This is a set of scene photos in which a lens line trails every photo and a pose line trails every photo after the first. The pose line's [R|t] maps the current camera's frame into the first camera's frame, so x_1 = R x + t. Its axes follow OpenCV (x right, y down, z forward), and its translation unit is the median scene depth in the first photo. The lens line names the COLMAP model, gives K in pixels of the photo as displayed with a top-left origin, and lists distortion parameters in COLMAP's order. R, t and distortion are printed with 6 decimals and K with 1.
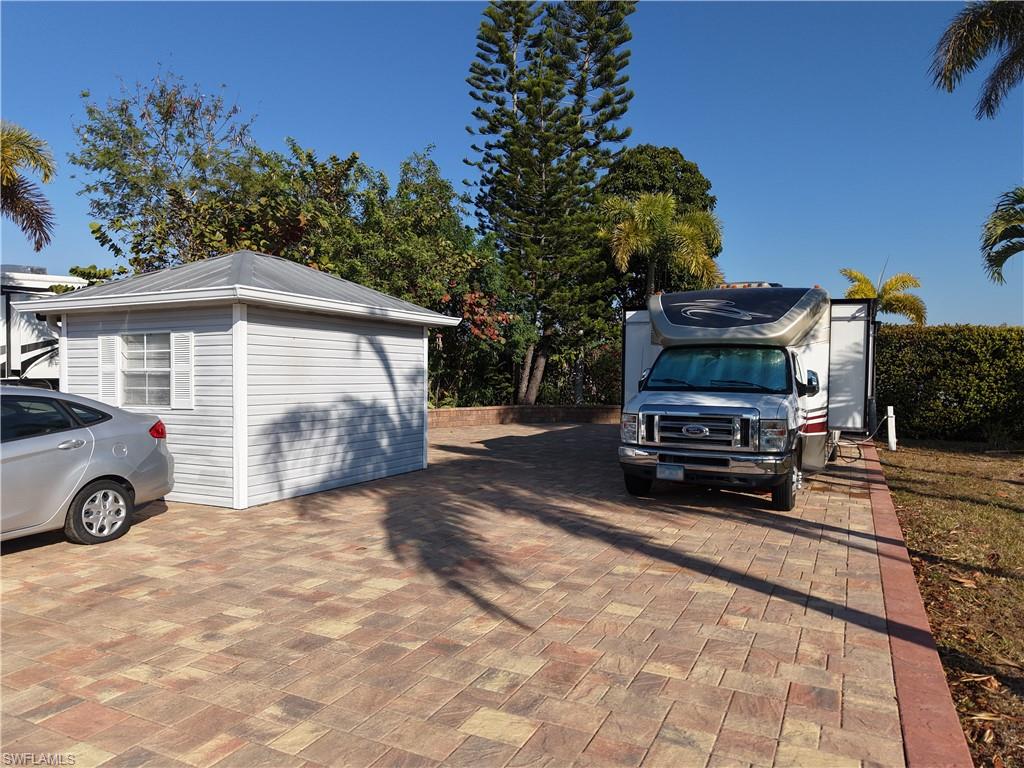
lens RADIAL K [[691.5, 0, 523.5], [0, 691.5, 399.0], [0, 0, 1]] dist [0.007035, -0.001619]
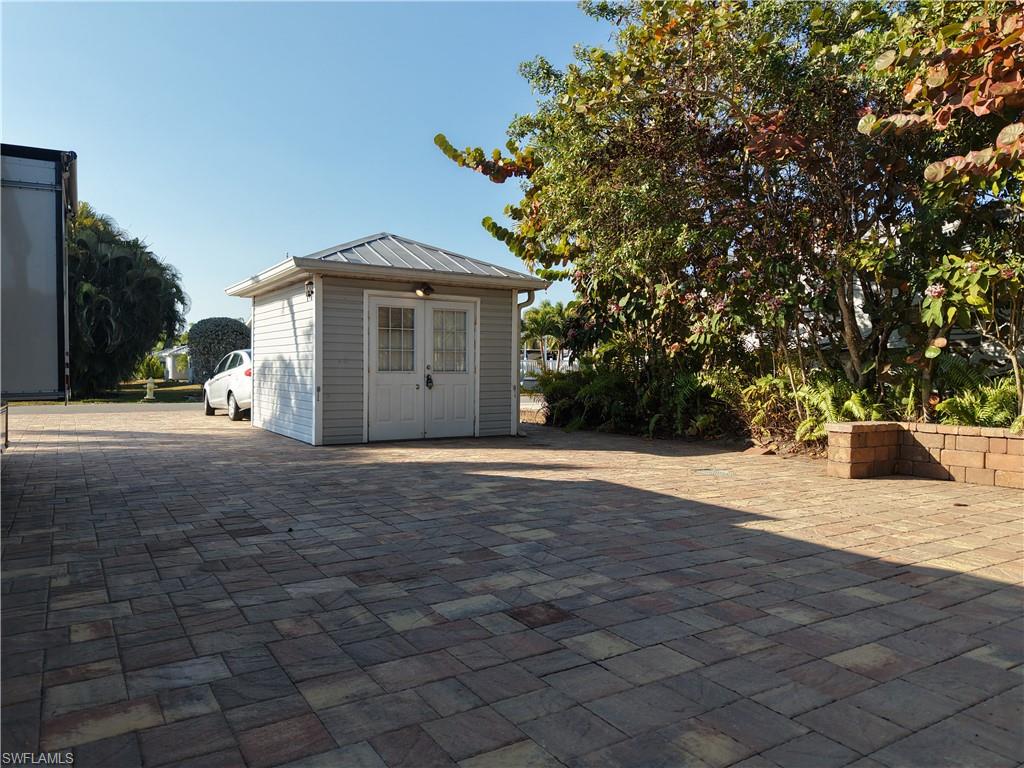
lens RADIAL K [[711.7, 0, 505.2], [0, 711.7, 379.5], [0, 0, 1]] dist [0.049443, -0.073521]
pose [[-0.550111, 0.007731, -0.835056, 0.371517], [-0.032029, 0.999026, 0.030349, -0.008368], [0.834477, 0.043442, -0.549328, 1.344606]]
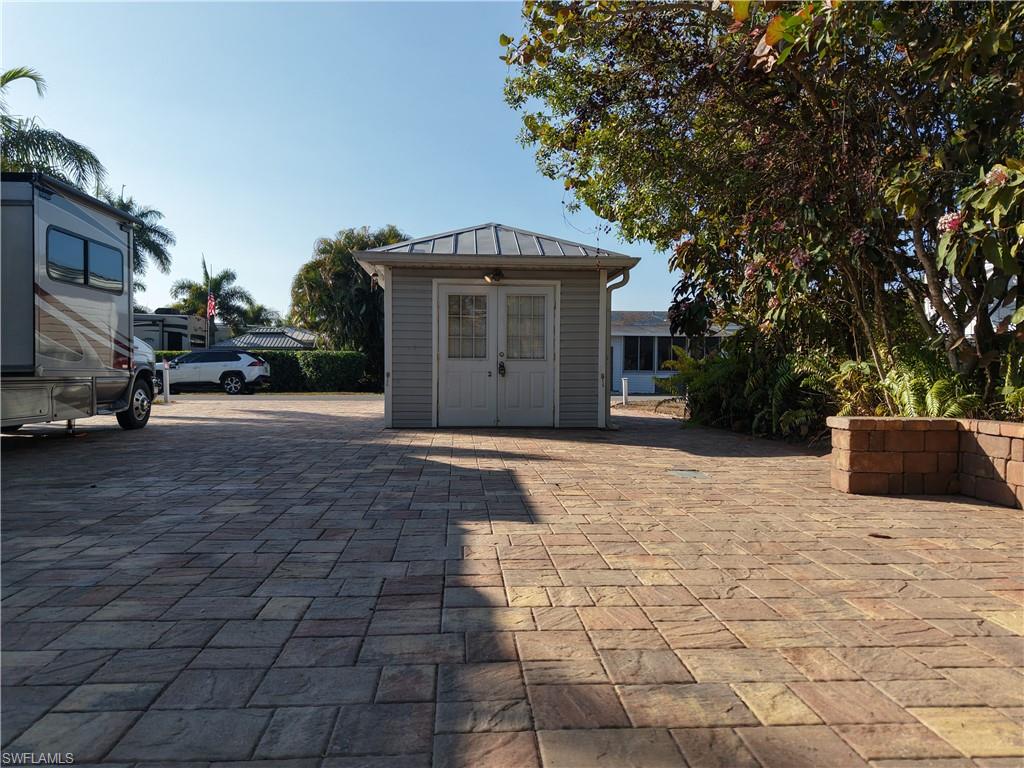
lens RADIAL K [[700.3, 0, 507.1], [0, 700.3, 381.2], [0, 0, 1]] dist [0.044023, -0.052205]
pose [[-0.873672, 0.002512, -0.486509, 0.132790], [-0.021499, 0.998811, 0.043765, 0.000283], [0.486040, 0.048696, -0.872579, 1.506644]]
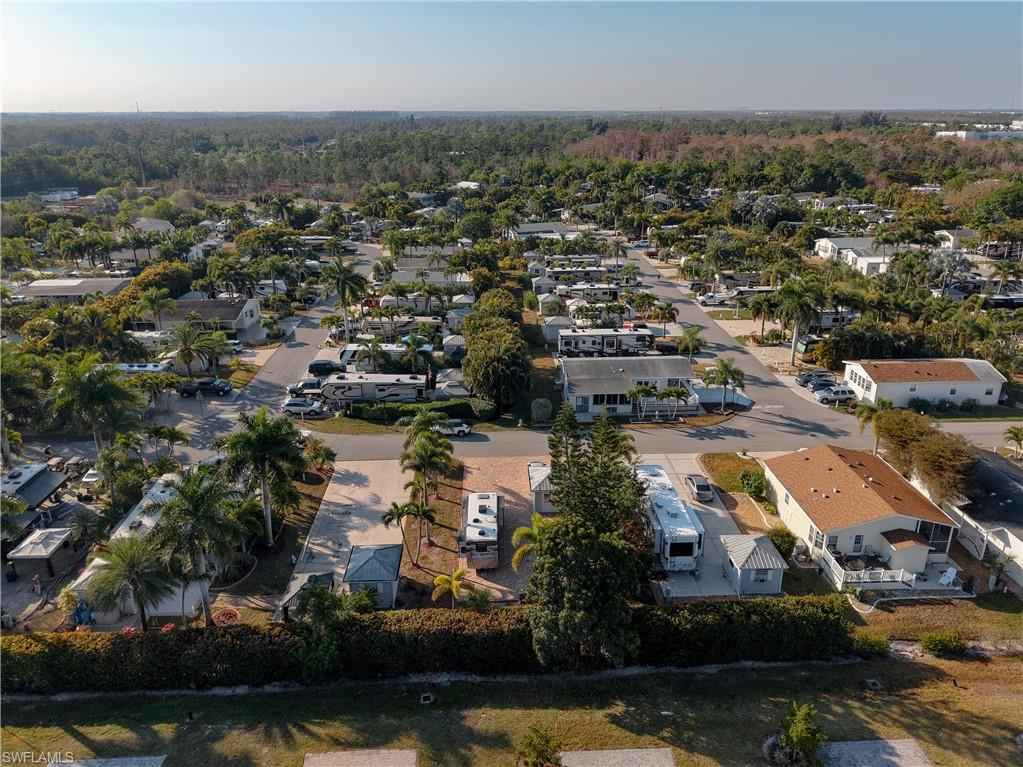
lens RADIAL K [[703.8, 0, 516.7], [0, 703.8, 350.3], [0, 0, 1]] dist [0.012978, -0.006532]
pose [[-0.884952, 0.153466, -0.439669, 1.866648], [-0.012796, 0.935768, 0.352384, -2.548626], [0.465507, 0.317469, -0.826146, 4.241223]]
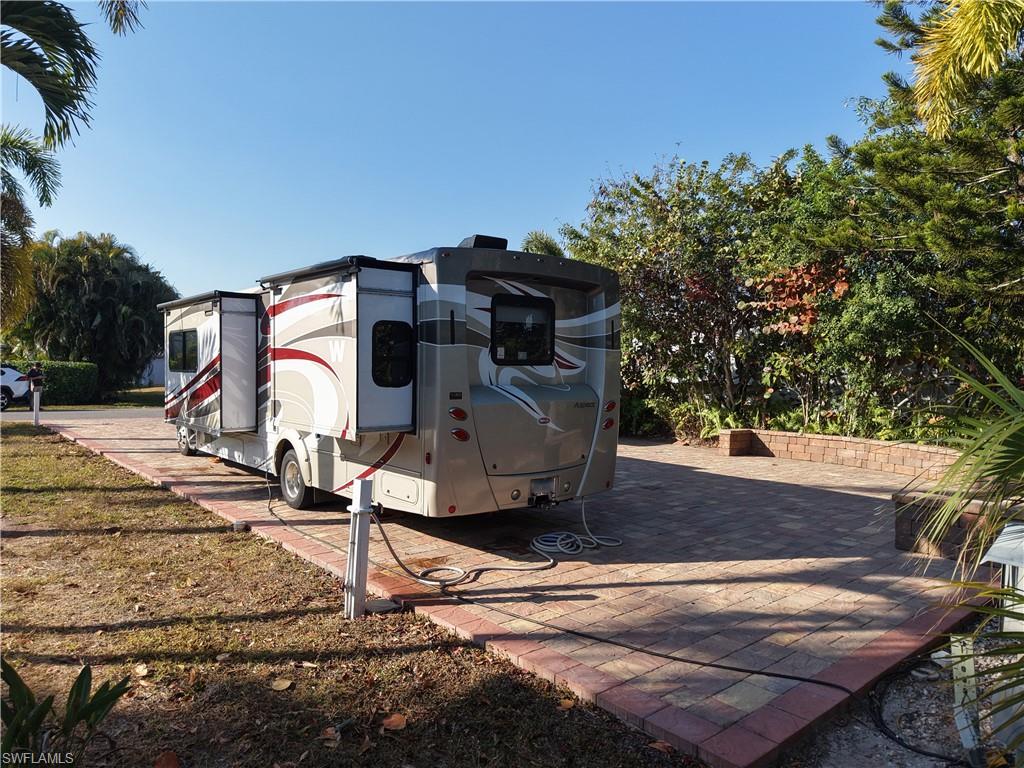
lens RADIAL K [[702.8, 0, 498.8], [0, 702.8, 383.6], [0, 0, 1]] dist [0.004160, -0.003745]
pose [[-0.414033, 0.005387, -0.910246, 0.930708], [-0.052541, 0.998174, 0.029807, -0.053490], [0.908744, 0.060166, -0.412994, 1.388512]]
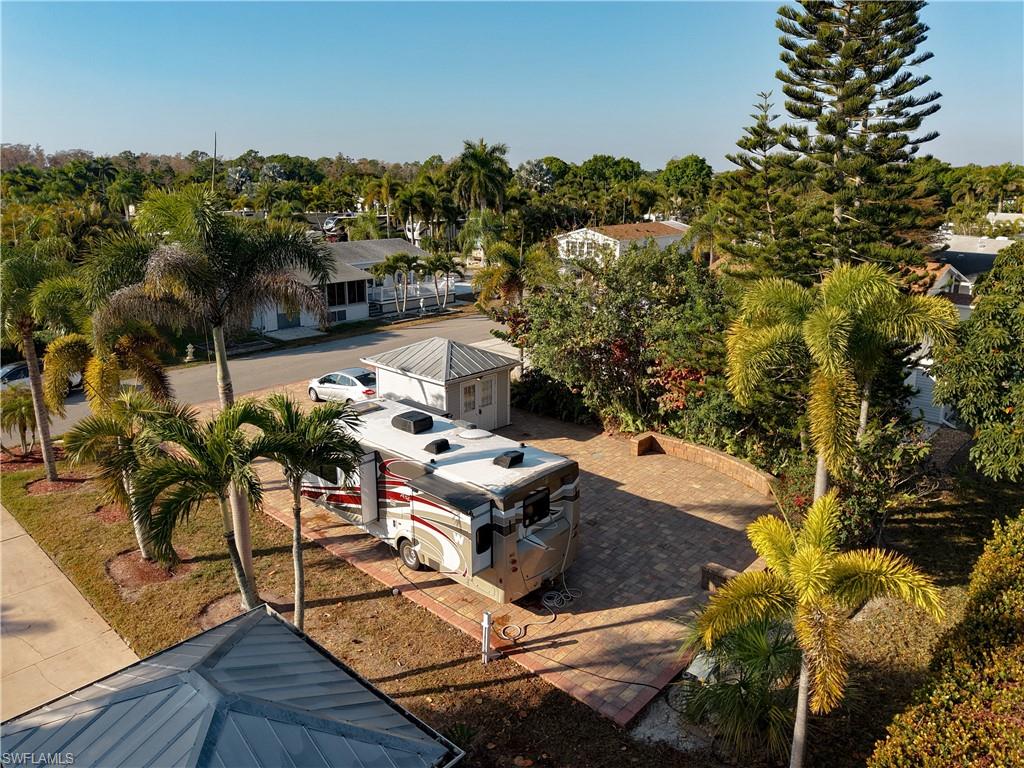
lens RADIAL K [[735.2, 0, 493.0], [0, 735.2, 332.0], [0, 0, 1]] dist [-0.009987, -0.005199]
pose [[-0.315829, 0.194897, -0.928584, 1.486183], [-0.029378, 0.976198, 0.214883, -0.589703], [0.948361, 0.095146, -0.302586, 1.446384]]
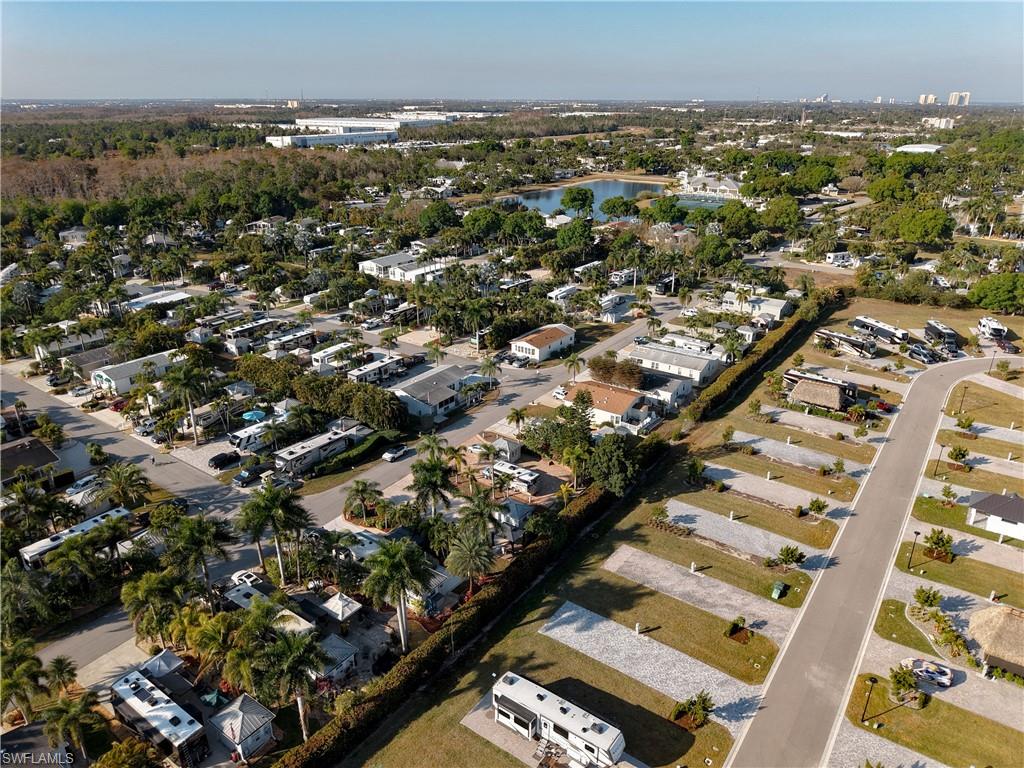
lens RADIAL K [[700.3, 0, 507.1], [0, 700.3, 381.2], [0, 0, 1]] dist [0.044023, -0.052205]
pose [[-0.175408, 0.368401, -0.912969, 6.973948], [-0.040079, 0.923906, 0.380515, -3.924780], [0.983680, 0.103336, -0.147295, 1.892497]]
